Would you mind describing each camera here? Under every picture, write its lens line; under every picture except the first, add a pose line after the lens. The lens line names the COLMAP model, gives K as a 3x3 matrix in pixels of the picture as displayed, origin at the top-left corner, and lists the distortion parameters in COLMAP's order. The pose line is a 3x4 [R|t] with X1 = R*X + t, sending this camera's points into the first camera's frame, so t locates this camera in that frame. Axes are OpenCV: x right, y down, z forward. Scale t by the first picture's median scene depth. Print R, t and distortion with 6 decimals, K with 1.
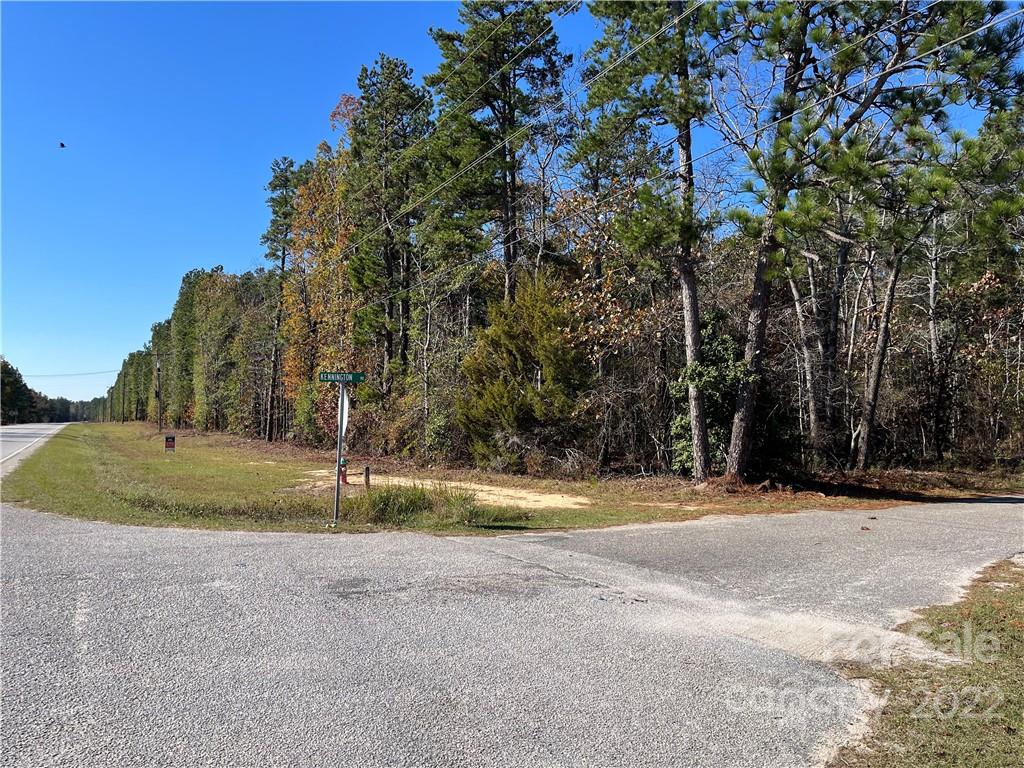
lens RADIAL K [[774.7, 0, 507.0], [0, 774.7, 387.9], [0, 0, 1]] dist [0.040426, -0.006923]
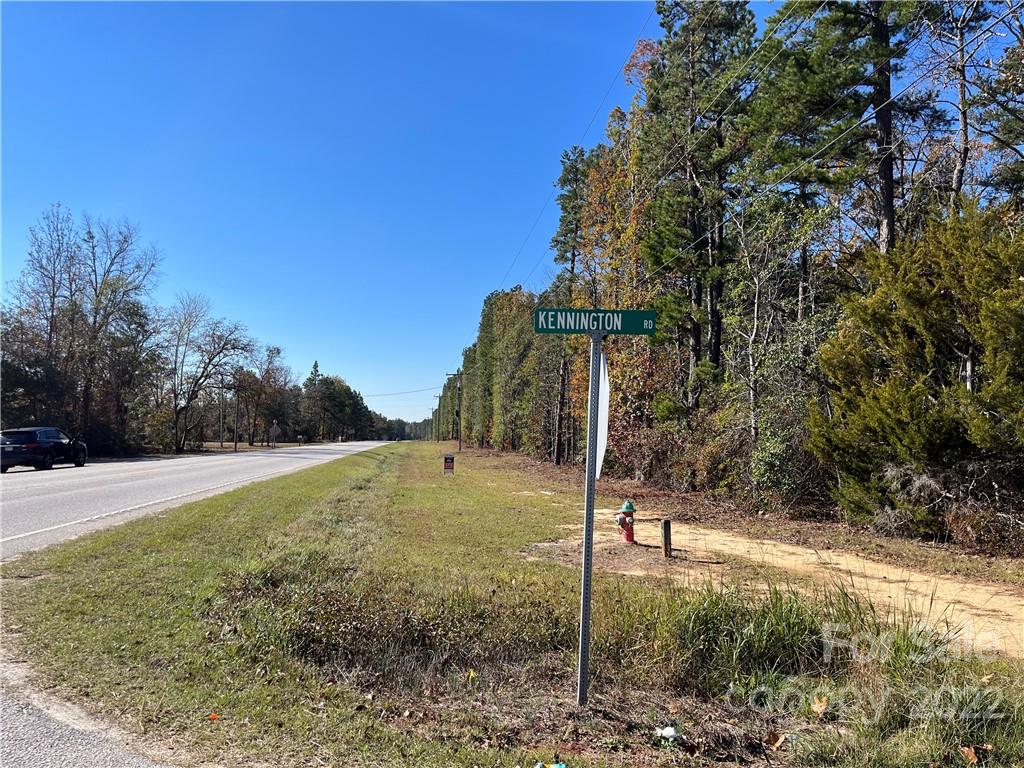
lens RADIAL K [[774.7, 0, 507.0], [0, 774.7, 387.9], [0, 0, 1]] dist [0.040426, -0.006923]
pose [[0.927862, -0.007578, -0.372848, -0.042804], [-0.003888, 0.999543, -0.029991, 0.011399], [0.372905, 0.029277, 0.927408, 0.240653]]
